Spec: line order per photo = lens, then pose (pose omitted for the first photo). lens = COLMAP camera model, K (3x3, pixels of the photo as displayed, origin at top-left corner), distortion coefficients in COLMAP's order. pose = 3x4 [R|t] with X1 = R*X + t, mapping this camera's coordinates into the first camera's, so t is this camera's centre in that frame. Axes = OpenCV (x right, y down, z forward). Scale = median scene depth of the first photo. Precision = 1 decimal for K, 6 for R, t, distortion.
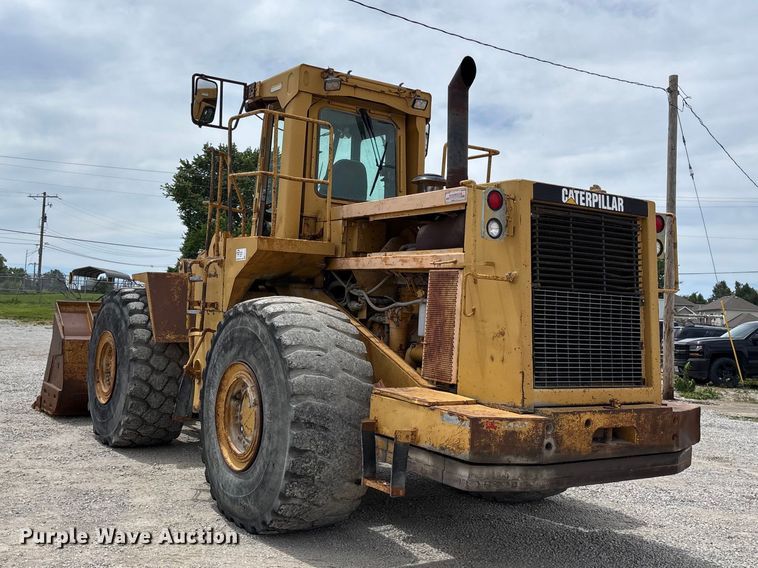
lens RADIAL K [[805.6, 0, 341.4], [0, 805.6, 272.9], [0, 0, 1]] dist [0.074404, -0.026590]
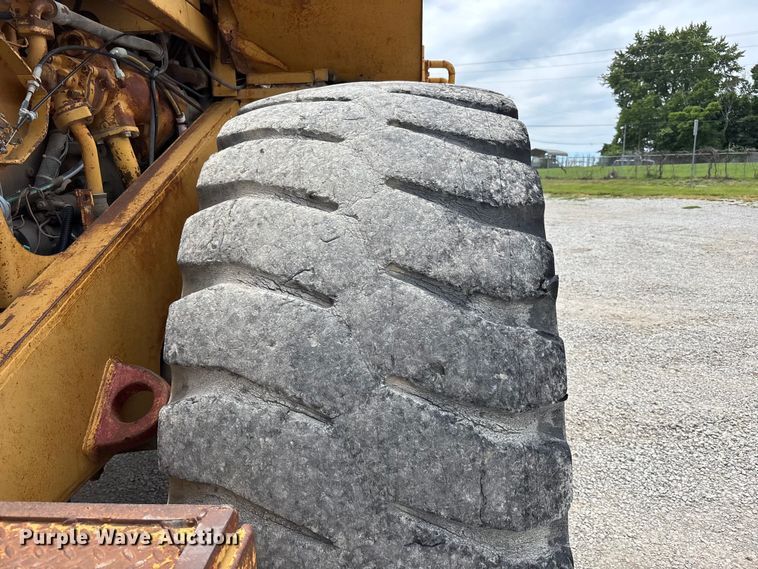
lens RADIAL K [[569.0, 0, 380.7], [0, 569.0, 275.6], [0, 0, 1]] dist [0.044155, -0.067241]
pose [[0.813130, 0.037234, -0.580889, 0.458147], [0.083073, 0.980313, 0.179124, 0.097655], [0.576123, -0.193907, 0.794029, 1.136169]]
